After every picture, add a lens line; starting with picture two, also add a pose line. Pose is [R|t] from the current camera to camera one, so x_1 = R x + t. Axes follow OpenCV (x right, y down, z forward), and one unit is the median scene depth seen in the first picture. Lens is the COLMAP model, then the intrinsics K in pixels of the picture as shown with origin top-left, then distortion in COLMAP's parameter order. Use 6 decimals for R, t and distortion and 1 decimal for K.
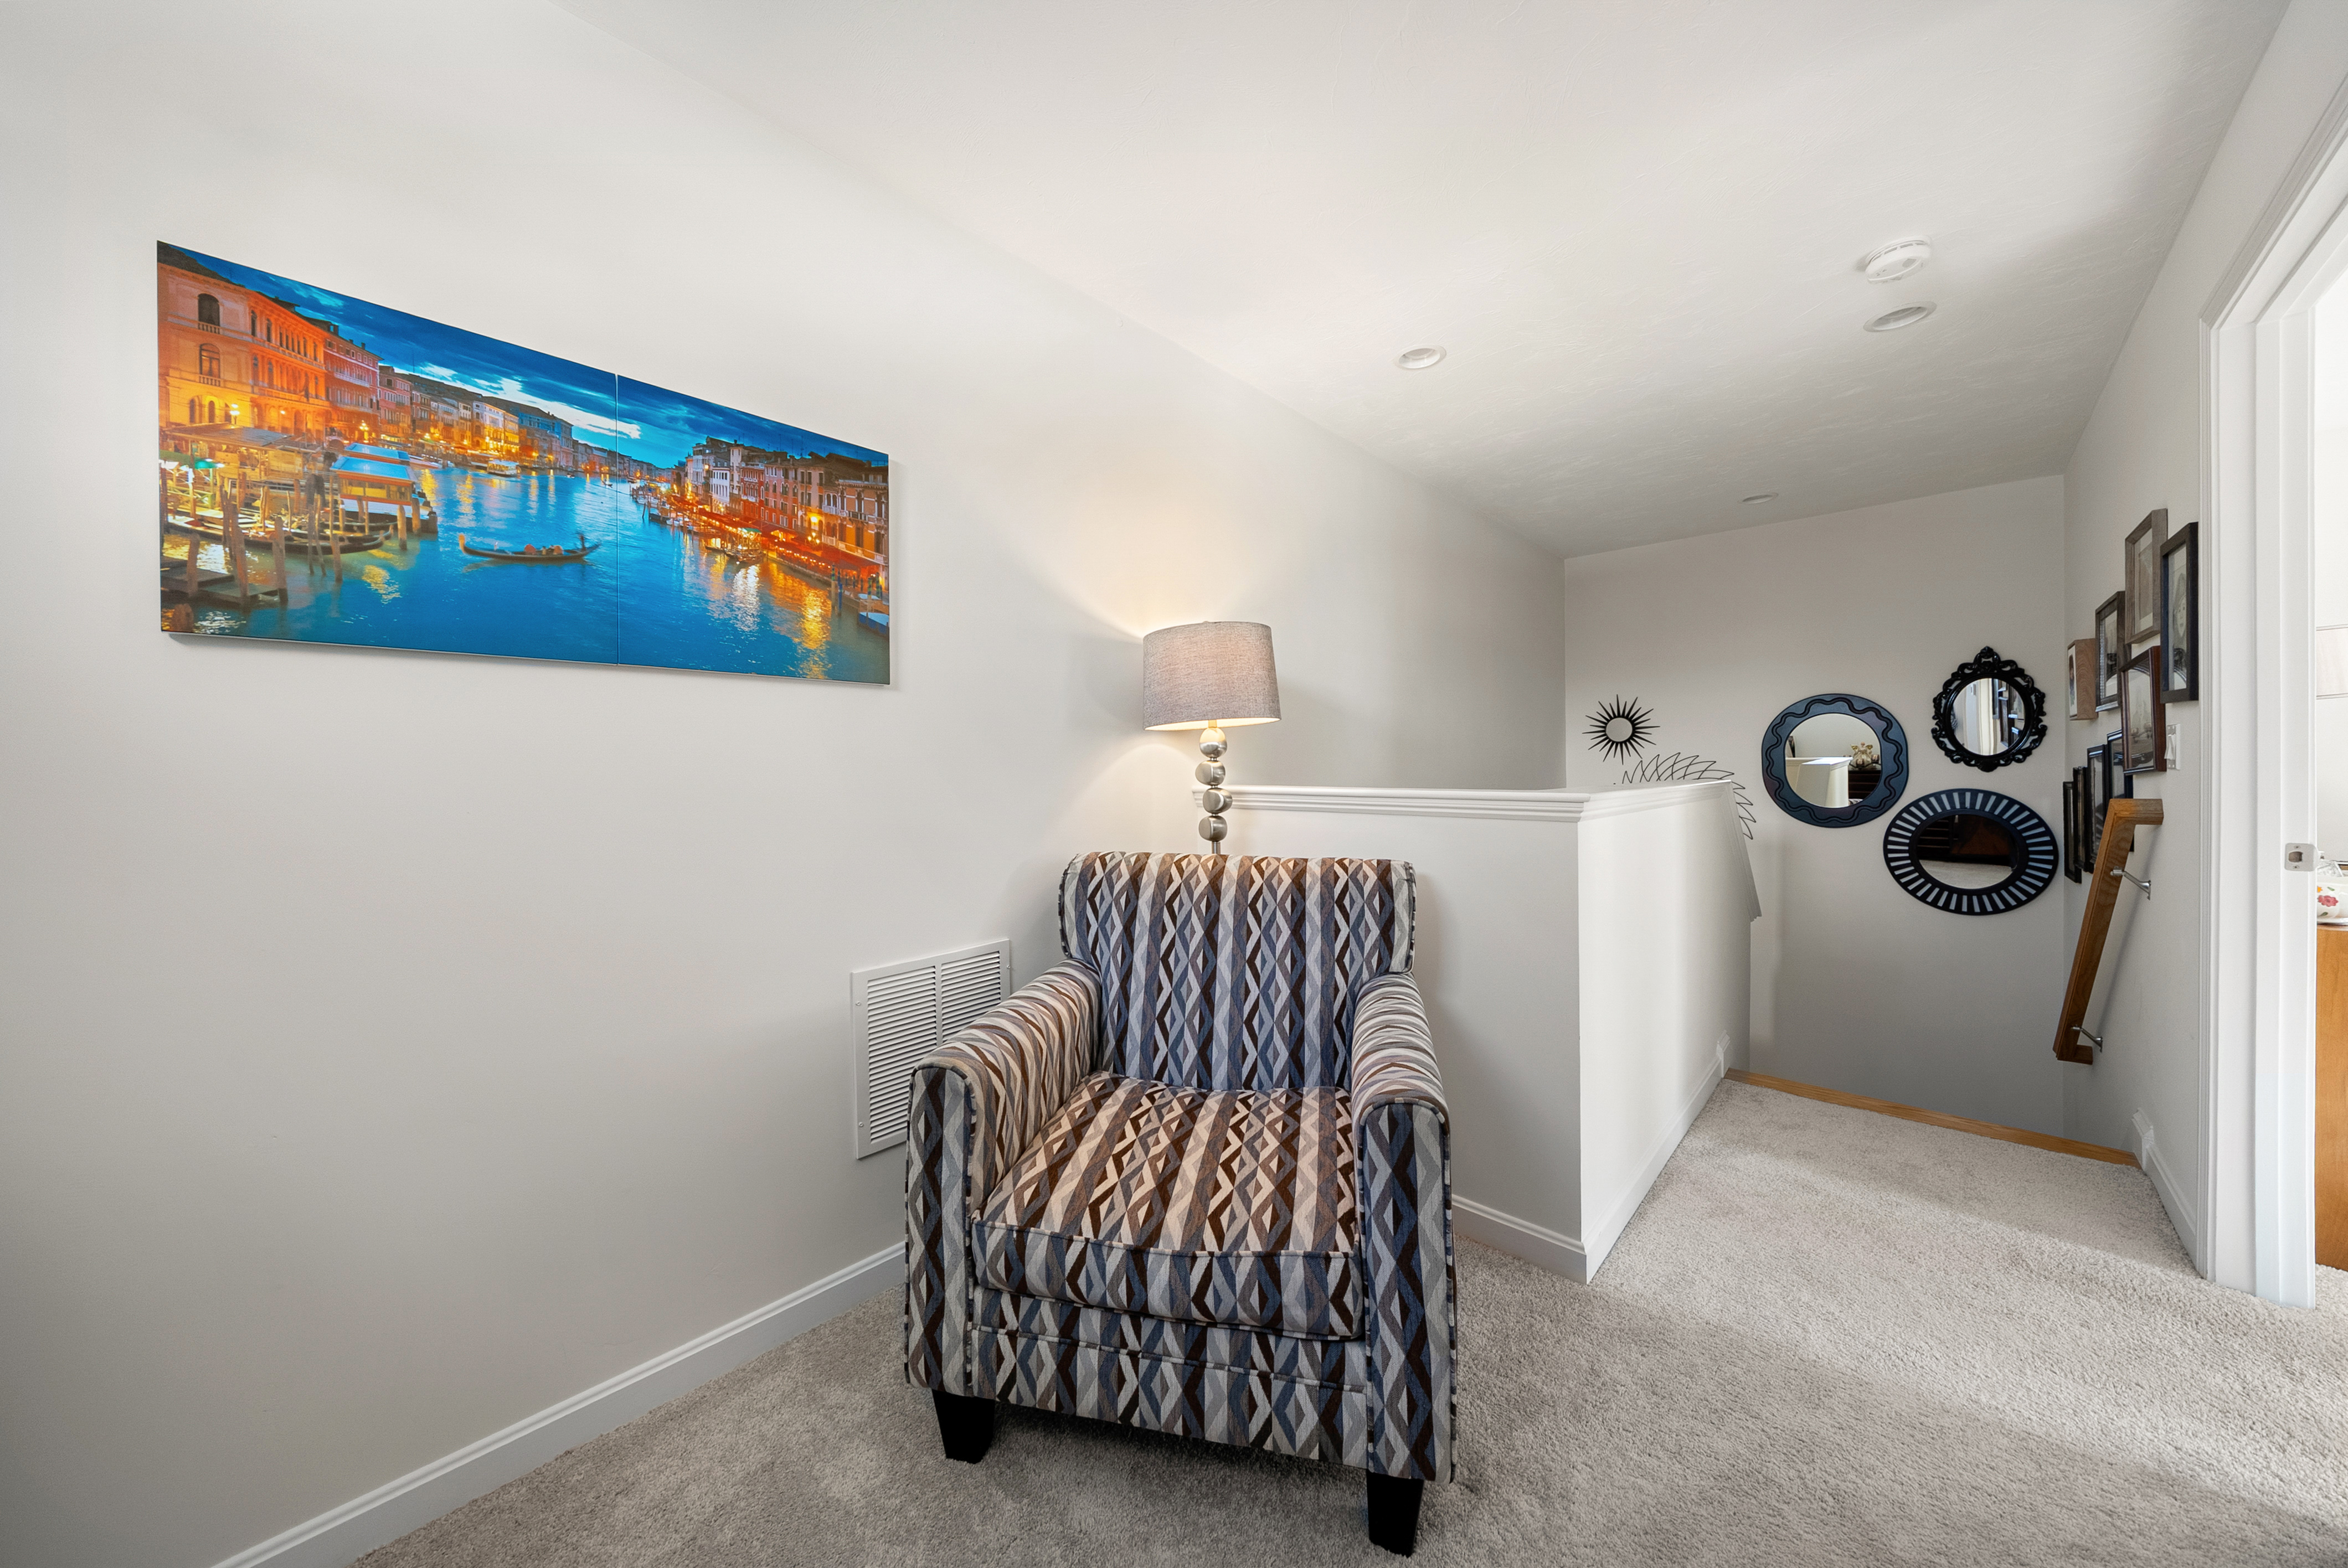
lens RADIAL K [[817.9, 0, 1165.5], [0, 817.9, 775.6], [0, 0, 1]] dist [-0.001561, -0.000149]
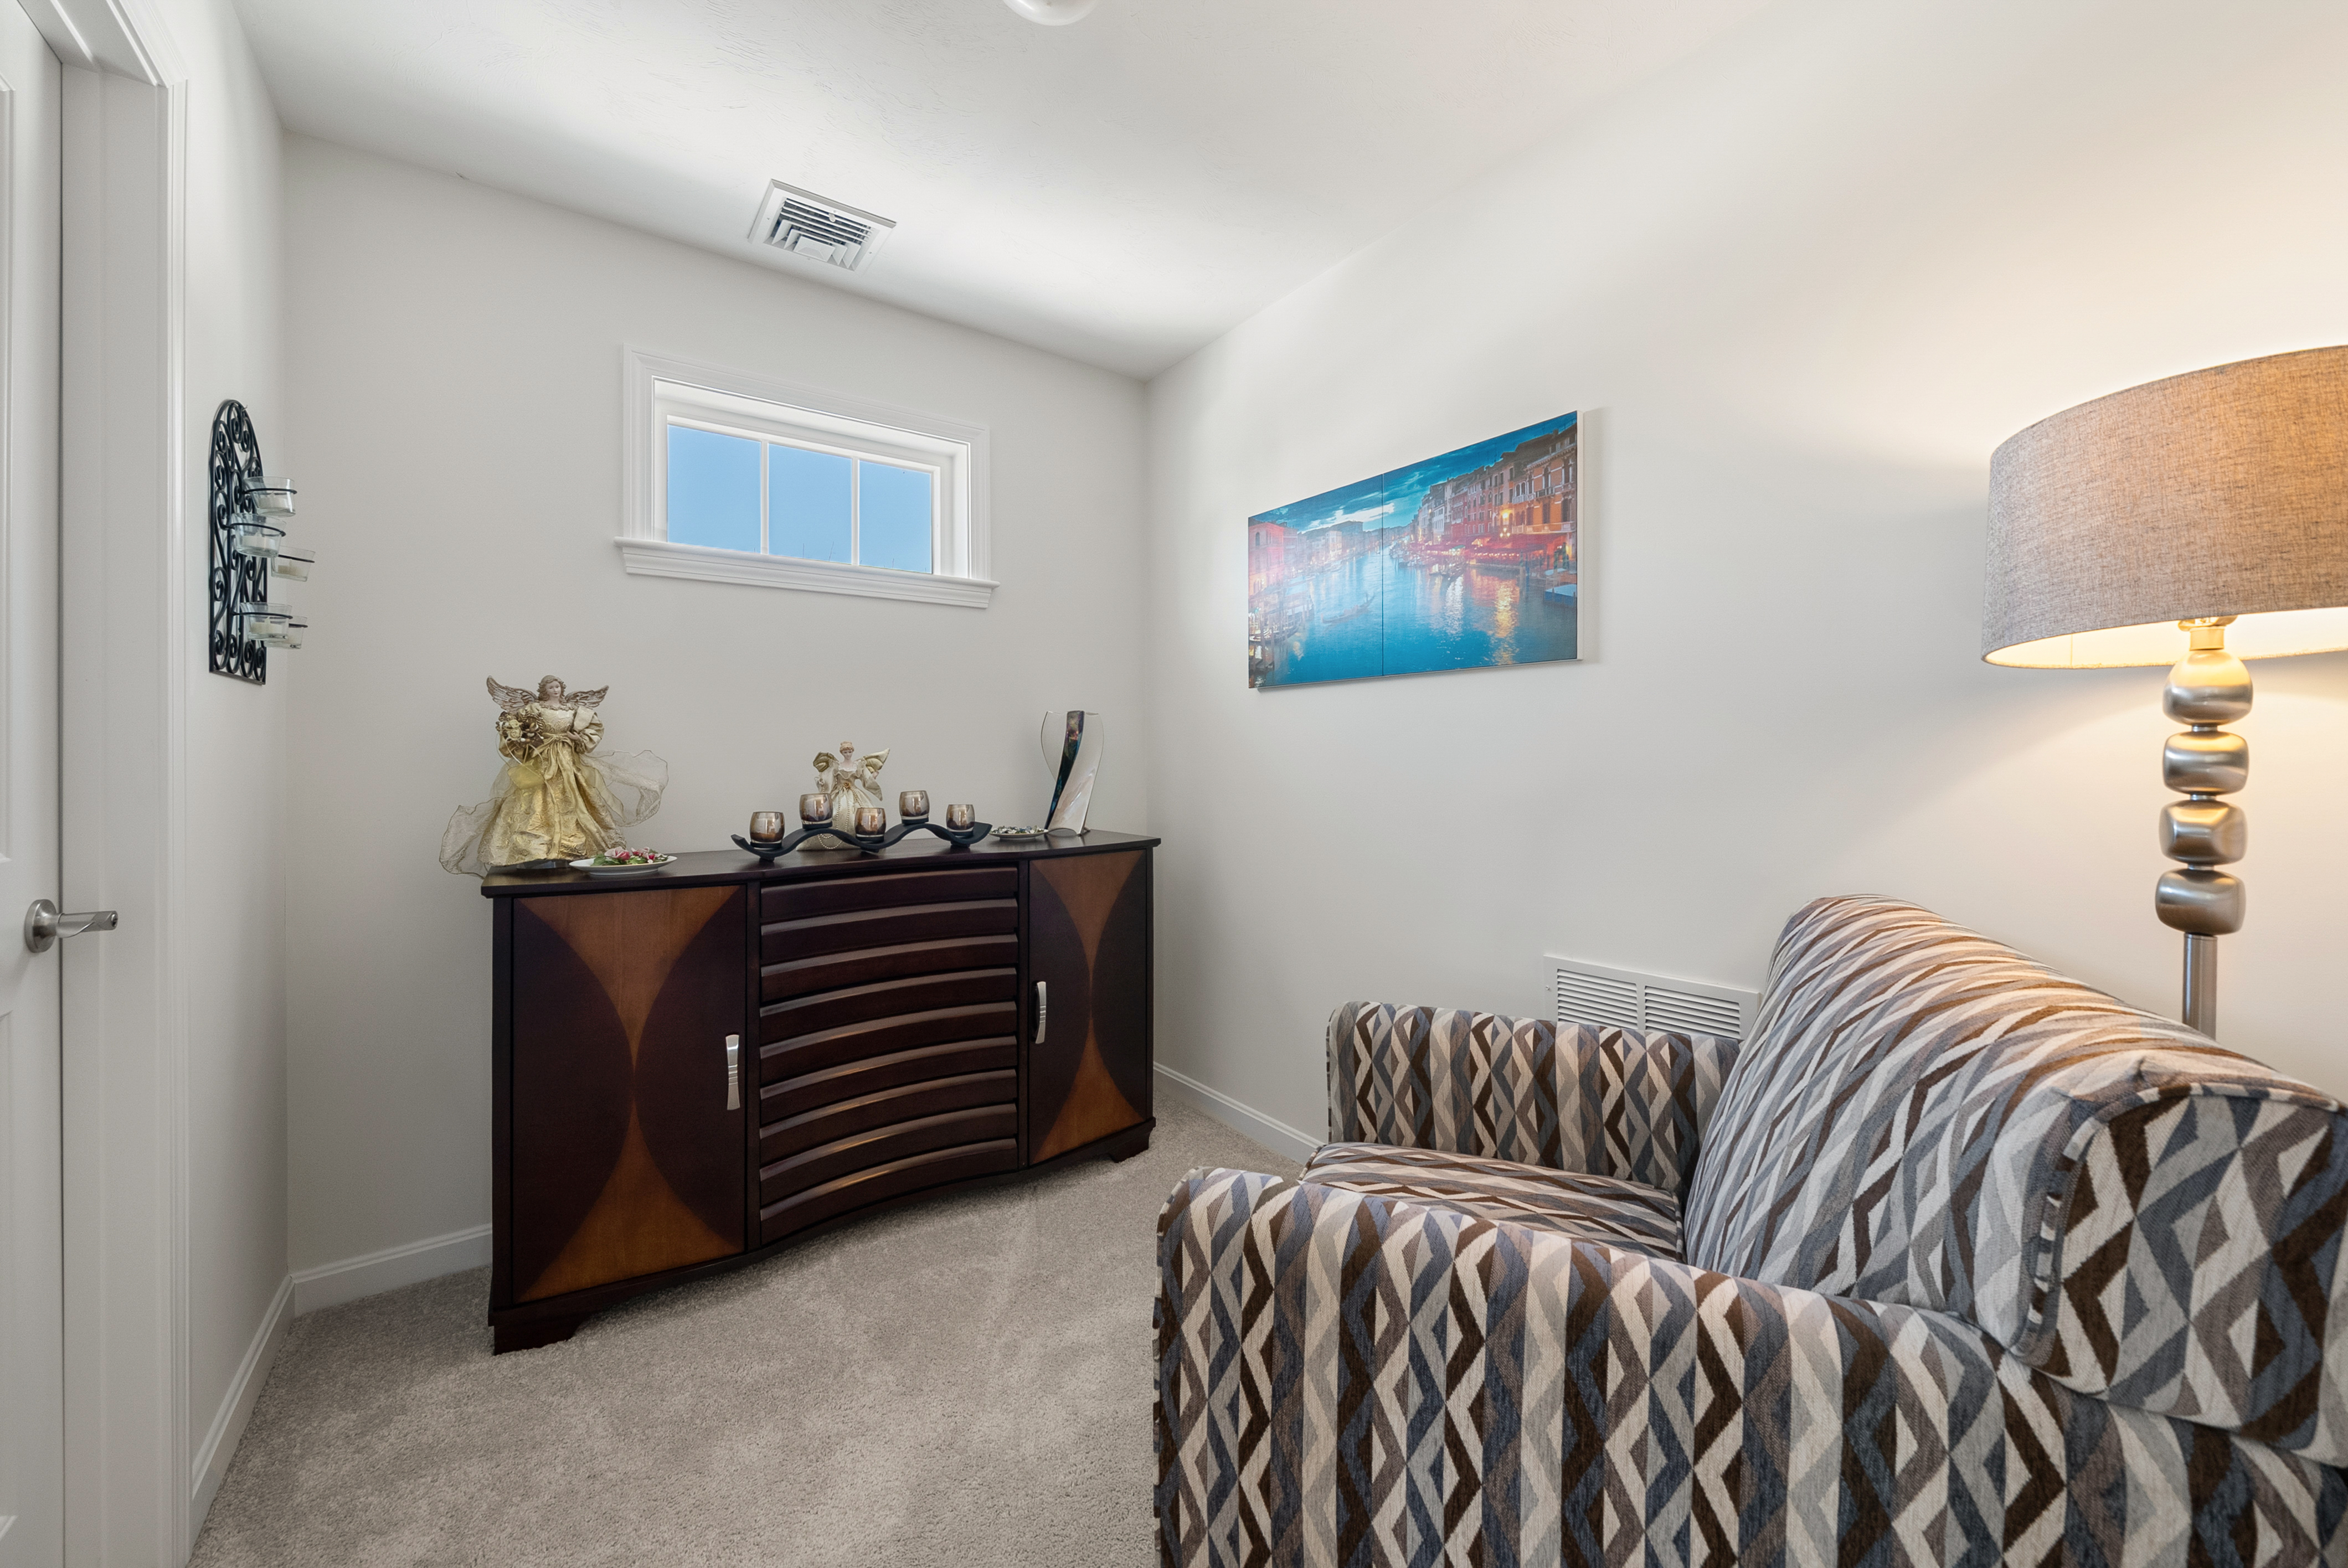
lens RADIAL K [[872.1, 0, 1158.9], [0, 872.1, 748.4], [0, 0, 1]] dist [0.000081, -0.000003]
pose [[-0.189697, 0.005590, -0.981827, 0.787997], [-0.005089, 0.999965, 0.006676, -0.015188], [0.981829, 0.006263, -0.189662, 0.787453]]
